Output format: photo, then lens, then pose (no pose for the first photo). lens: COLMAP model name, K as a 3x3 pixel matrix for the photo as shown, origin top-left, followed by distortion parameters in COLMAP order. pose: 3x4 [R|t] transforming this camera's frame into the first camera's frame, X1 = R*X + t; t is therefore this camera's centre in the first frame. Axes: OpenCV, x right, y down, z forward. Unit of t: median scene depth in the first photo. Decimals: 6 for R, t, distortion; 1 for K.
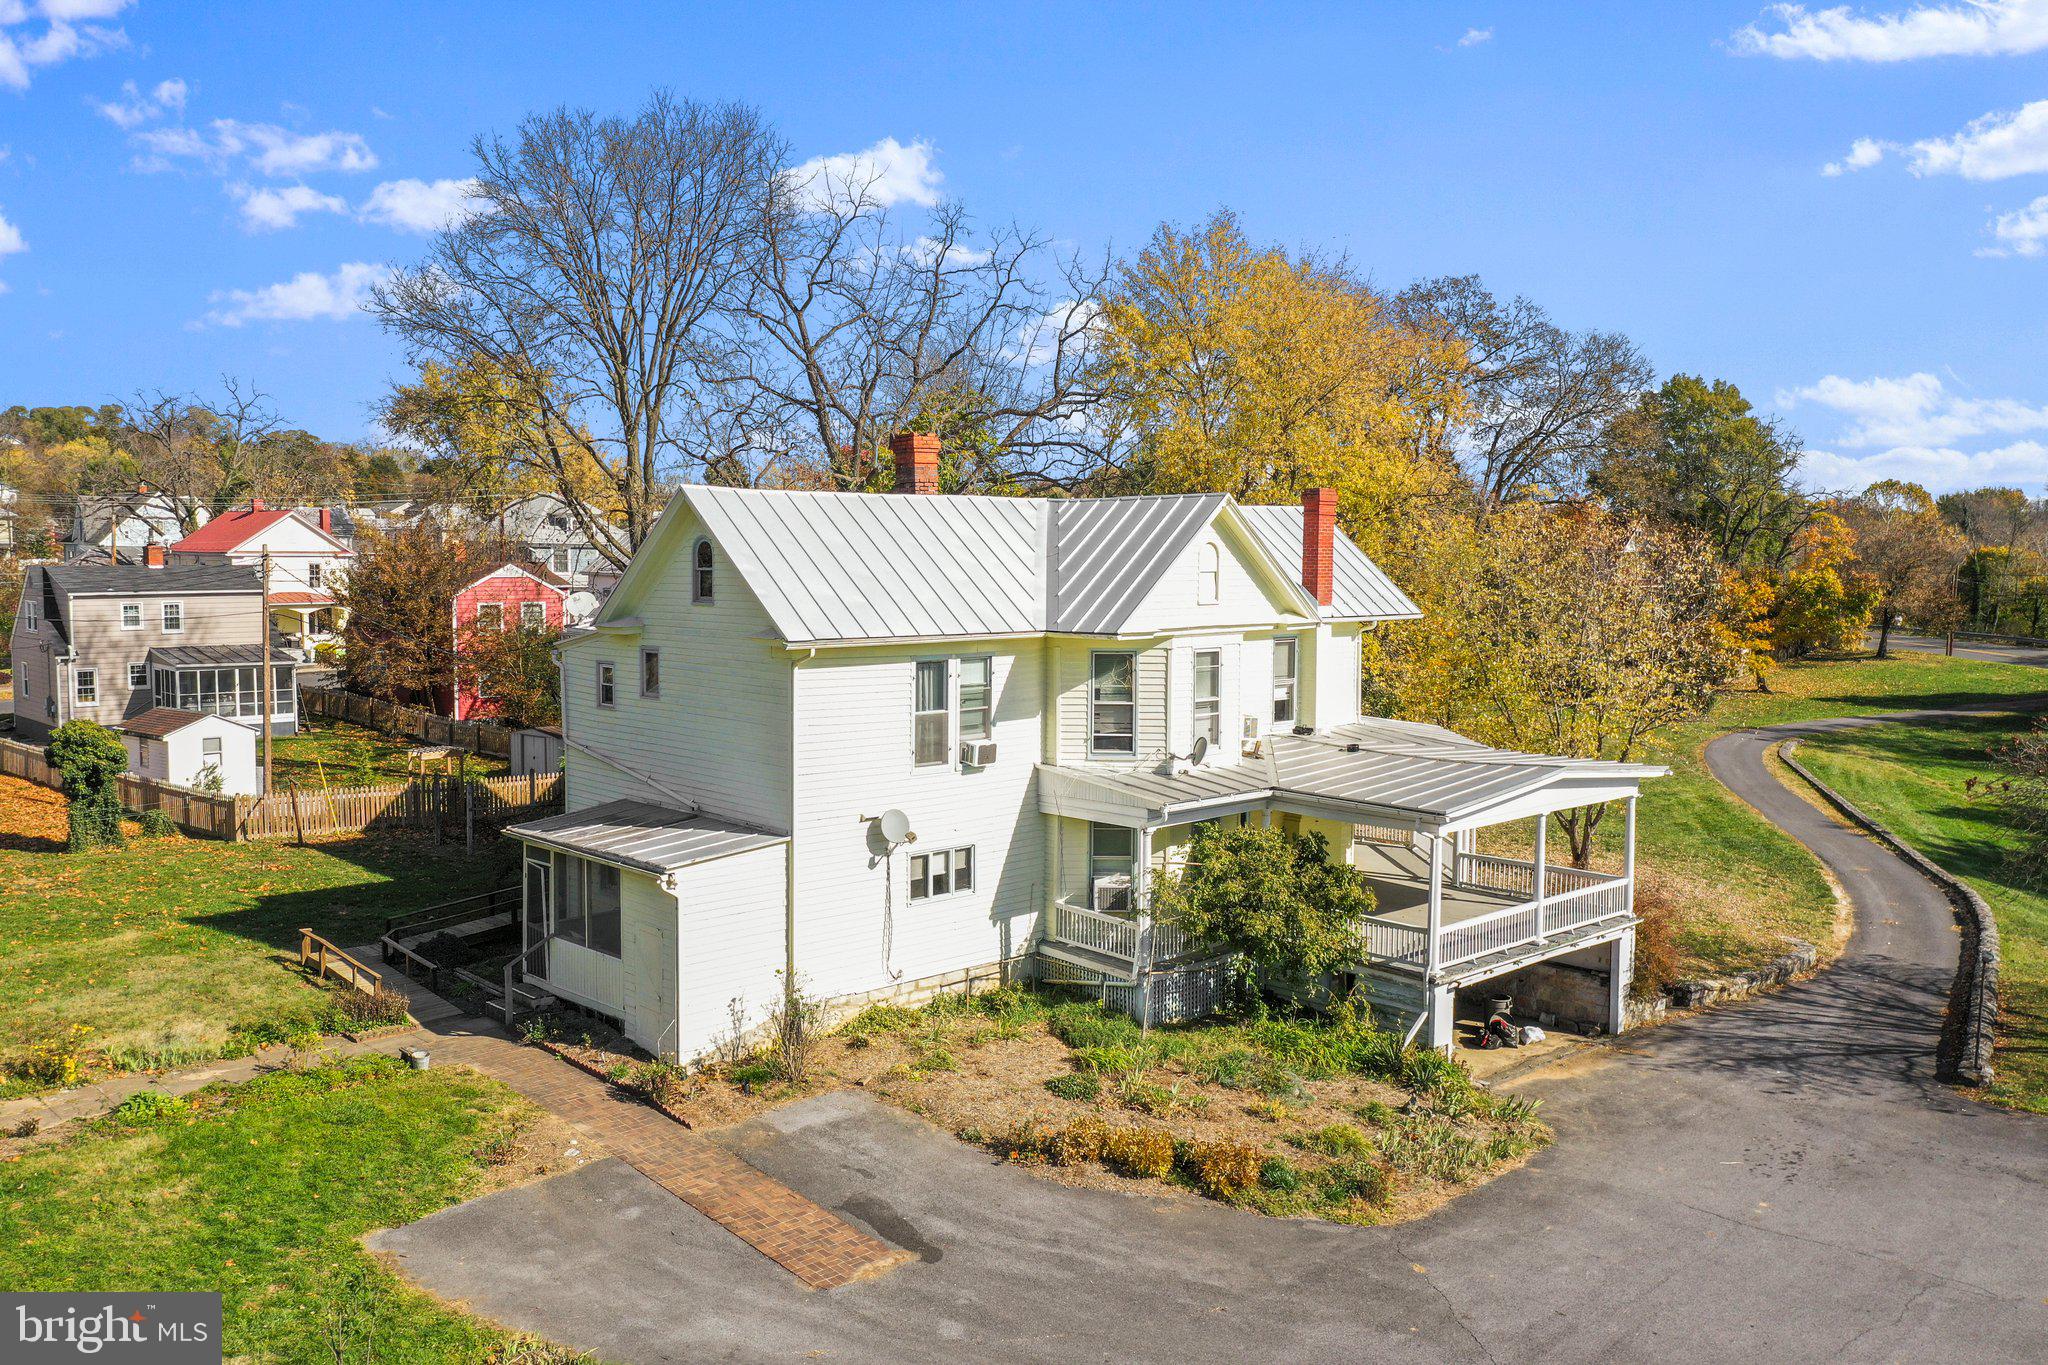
lens RADIAL K [[1556.7, 0, 1070.9], [0, 1556.7, 680.5], [0, 0, 1]] dist [0.048841, -0.001860]
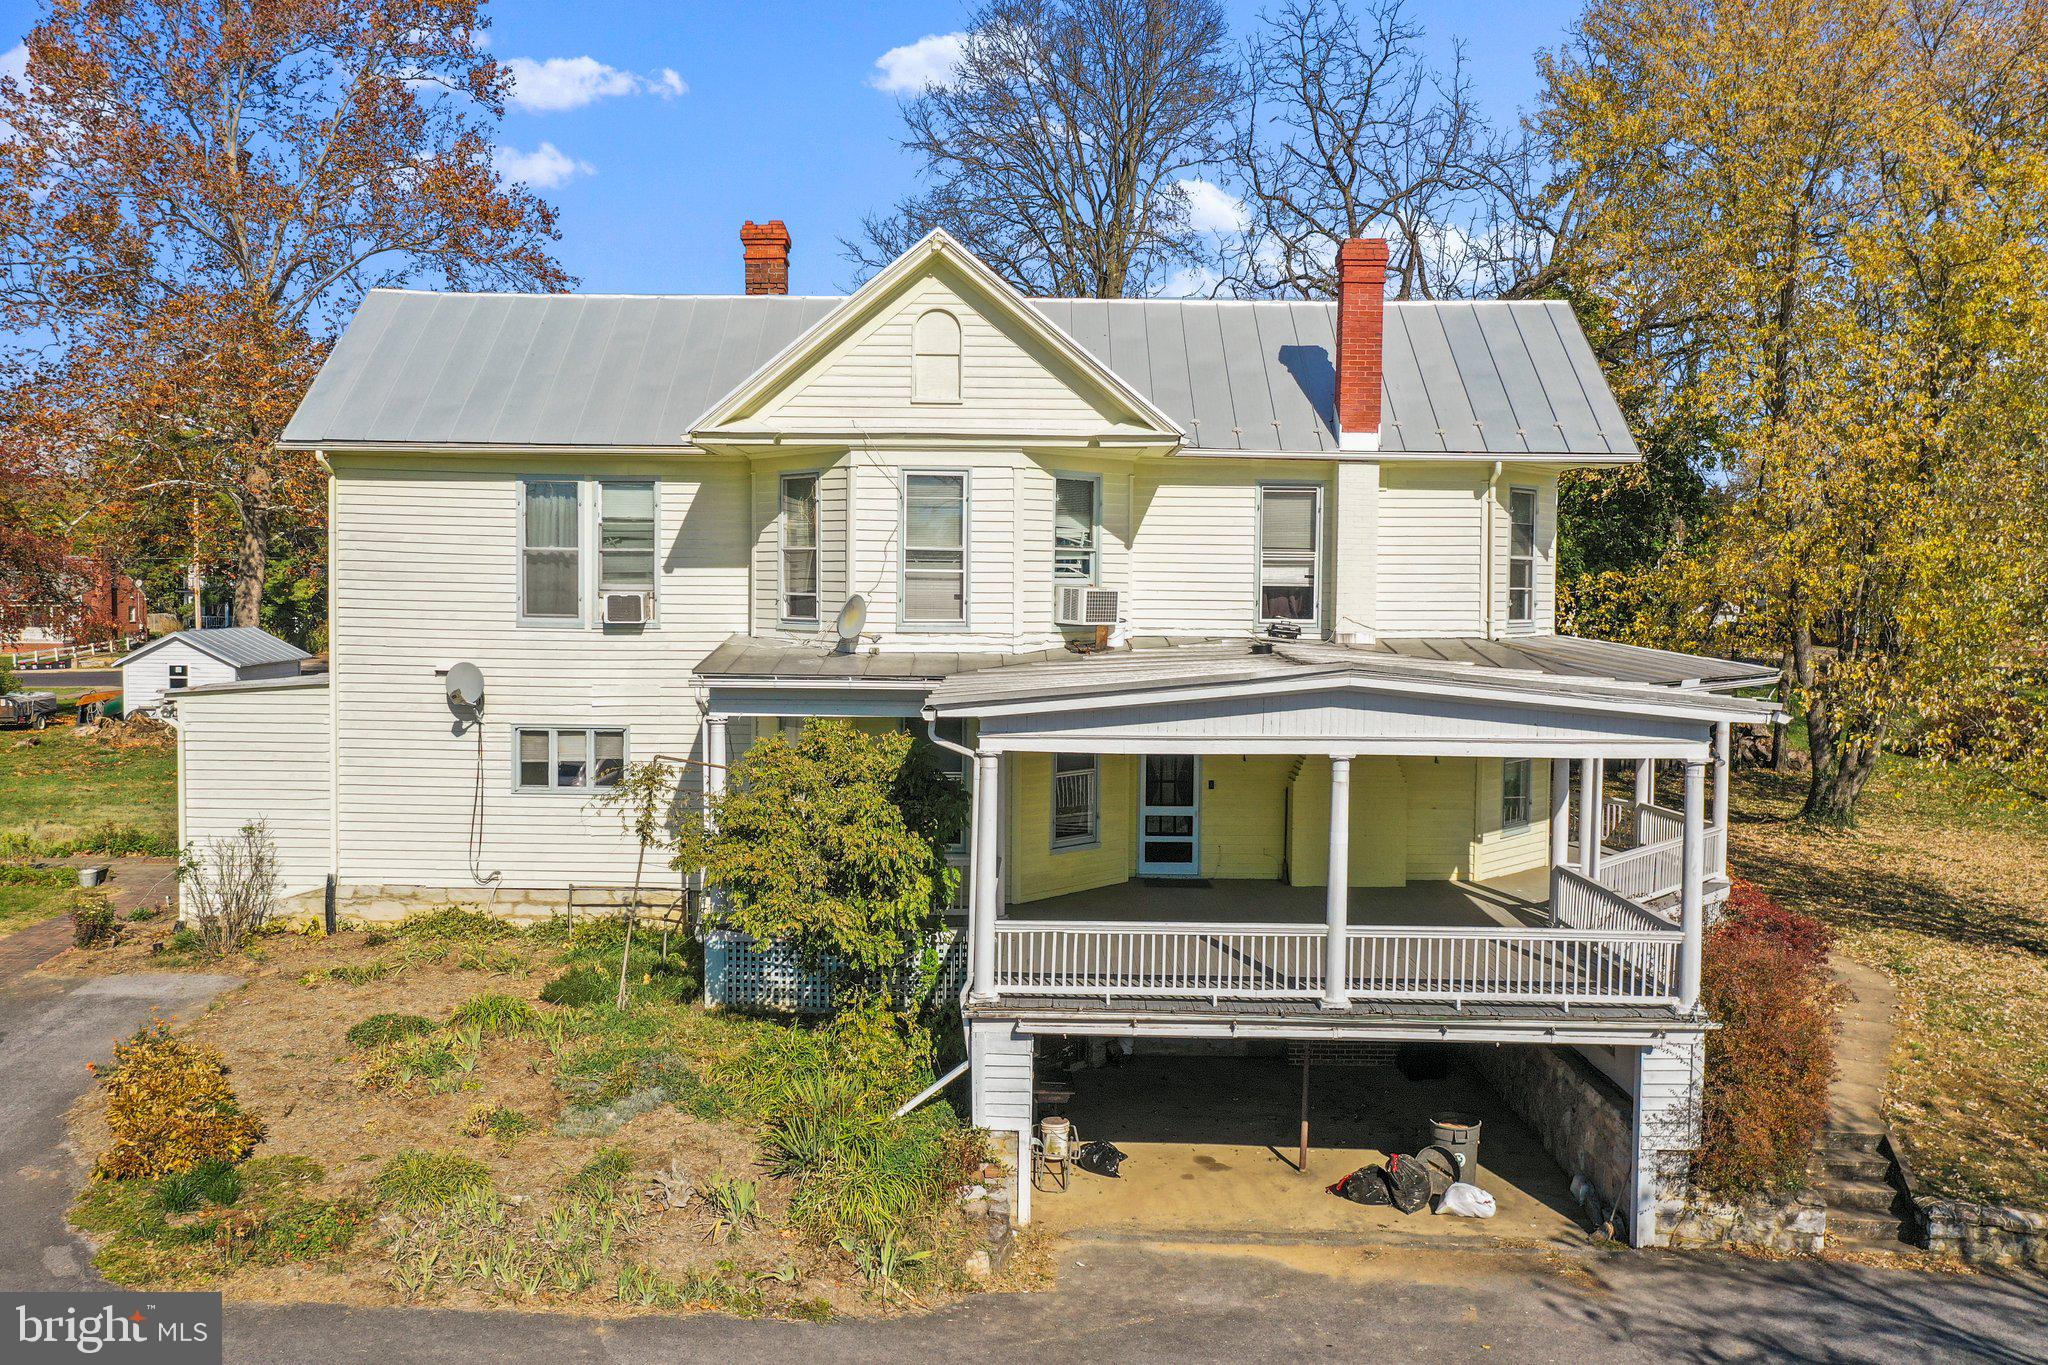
lens RADIAL K [[1594.4, 0, 1024.0], [0, 1594.4, 682.5], [0, 0, 1]] dist [-0.005207, -0.010192]
pose [[0.722093, 0.044868, -0.690339, 0.618374], [-0.060768, 0.998151, 0.001311, 0.069975], [0.689122, 0.041004, 0.723485, 0.574850]]
